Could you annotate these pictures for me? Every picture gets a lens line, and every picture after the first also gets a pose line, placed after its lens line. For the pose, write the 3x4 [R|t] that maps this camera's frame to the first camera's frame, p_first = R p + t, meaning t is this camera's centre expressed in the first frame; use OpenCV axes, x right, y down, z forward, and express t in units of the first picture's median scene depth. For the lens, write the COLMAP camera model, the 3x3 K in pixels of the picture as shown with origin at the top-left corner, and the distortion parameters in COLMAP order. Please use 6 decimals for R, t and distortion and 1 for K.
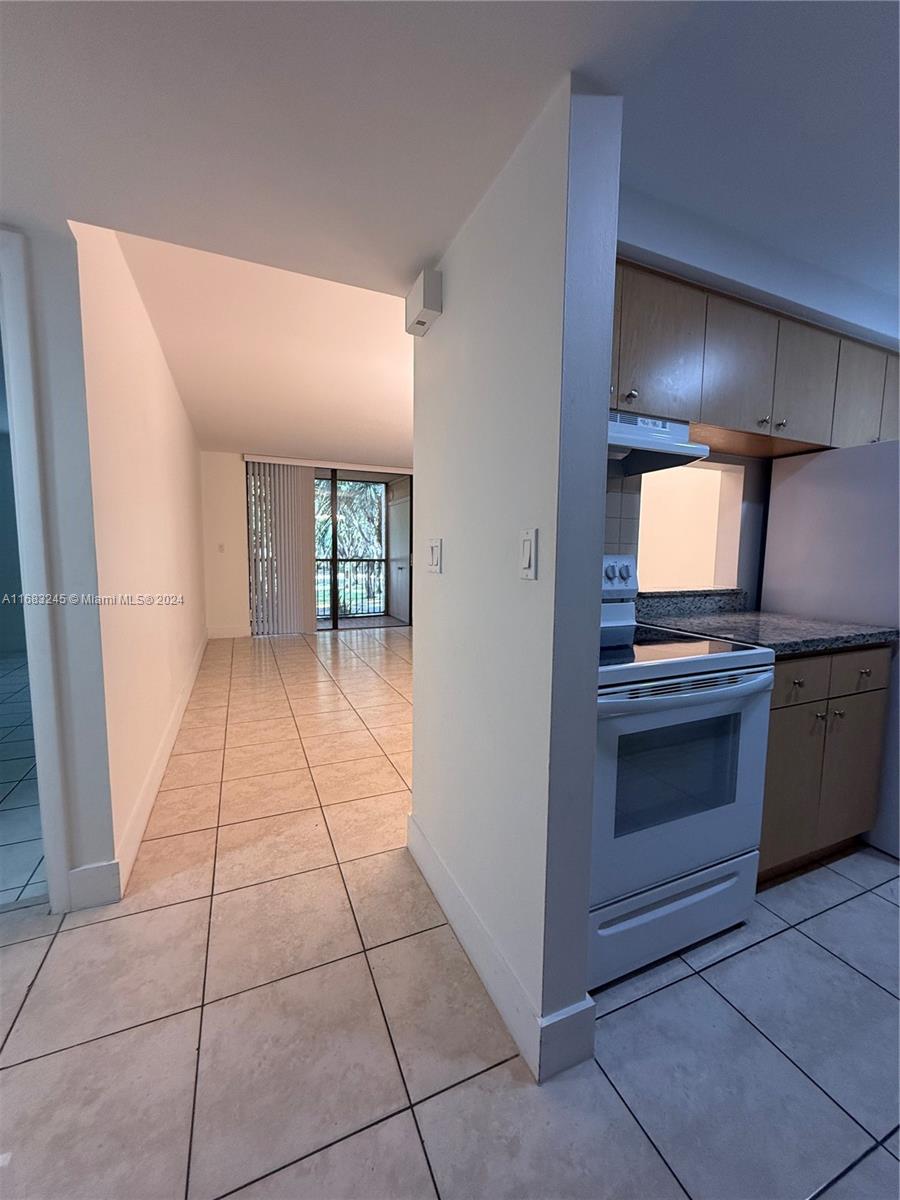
lens RADIAL K [[480.6, 0, 451.8], [0, 480.6, 596.5], [0, 0, 1]] dist [0.003352, 0.000172]
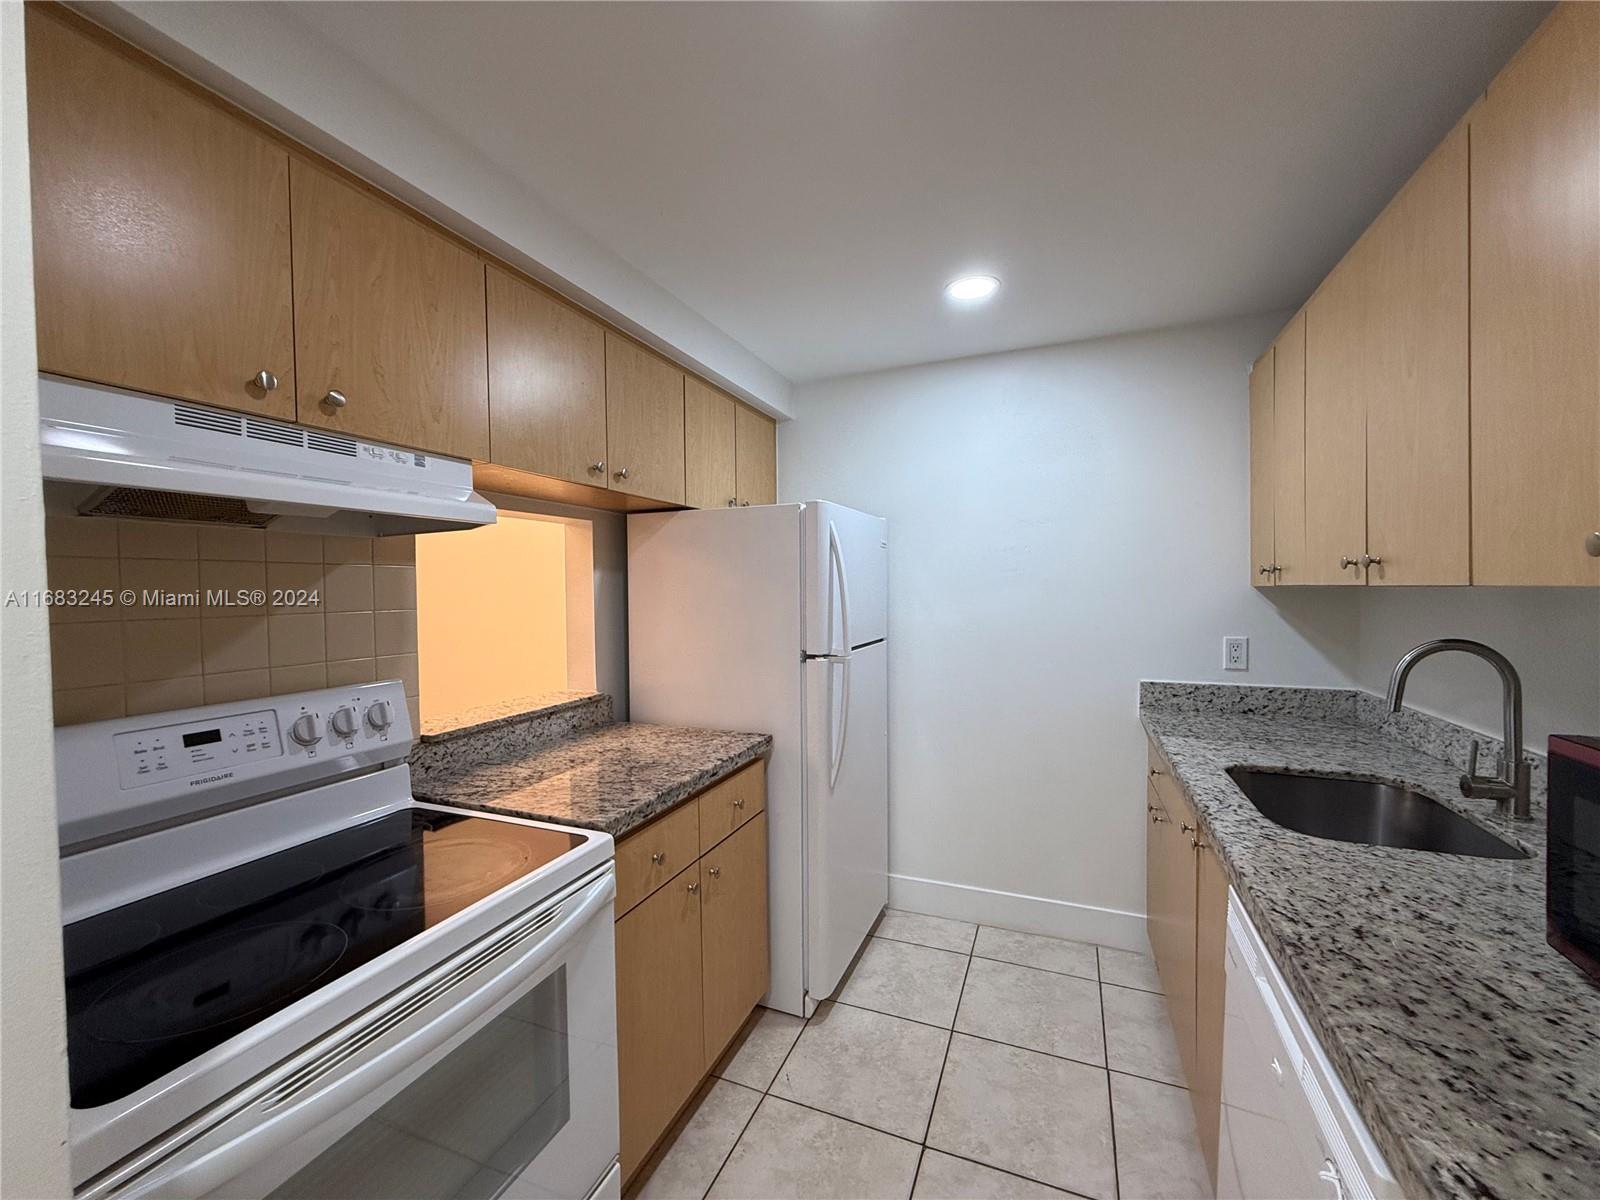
lens RADIAL K [[640.9, 0, 795.1], [0, 640.9, 599.5], [0, 0, 1]] dist [0.003352, 0.000172]
pose [[0.726362, -0.036958, 0.686318, 0.215111], [0.090700, 0.994975, -0.042412, -0.110451], [-0.681301, 0.093055, 0.726064, 0.149519]]
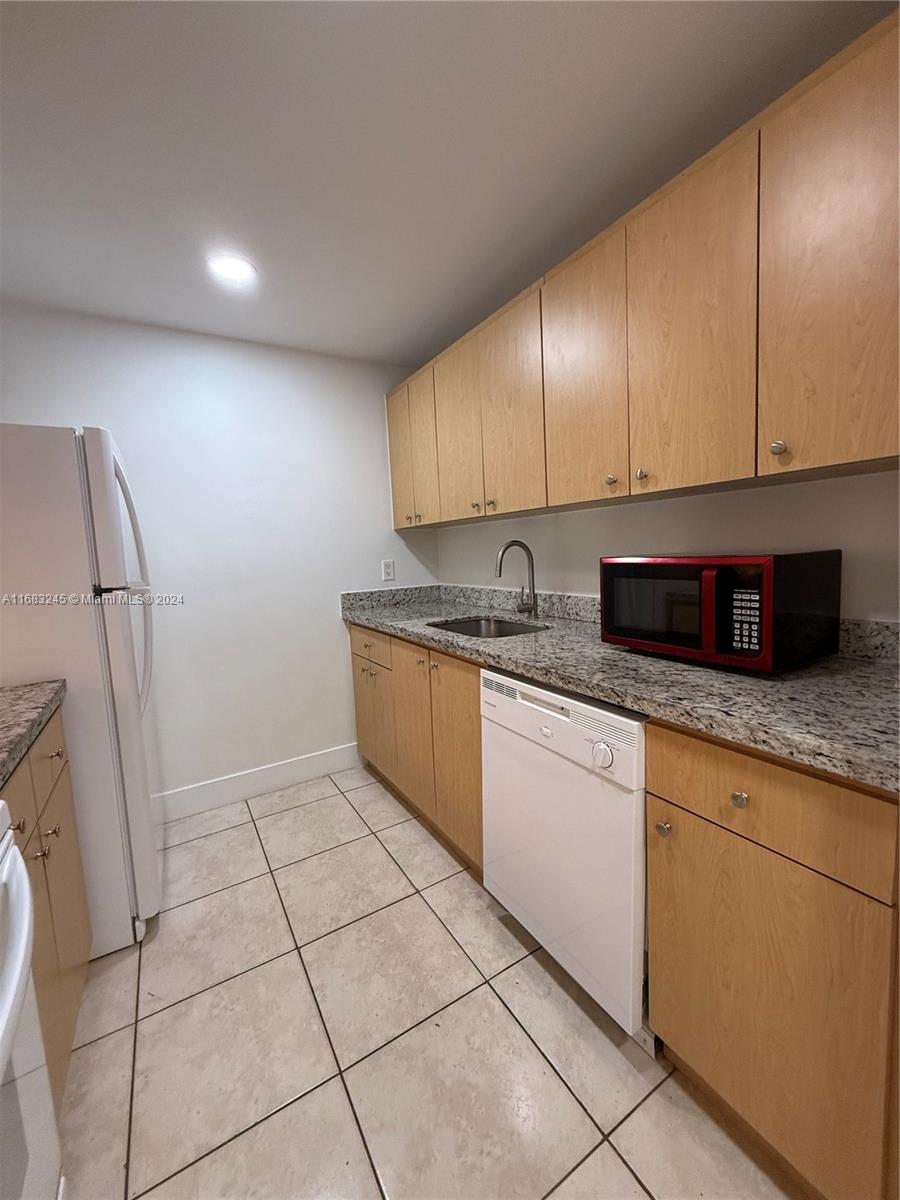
lens RADIAL K [[480.6, 0, 451.8], [0, 480.6, 596.5], [0, 0, 1]] dist [0.003352, 0.000172]
pose [[-0.128633, -0.108560, 0.985732, 0.117302], [0.142494, 0.981652, 0.126705, -0.067268], [-0.981402, 0.156759, -0.110804, 0.456902]]
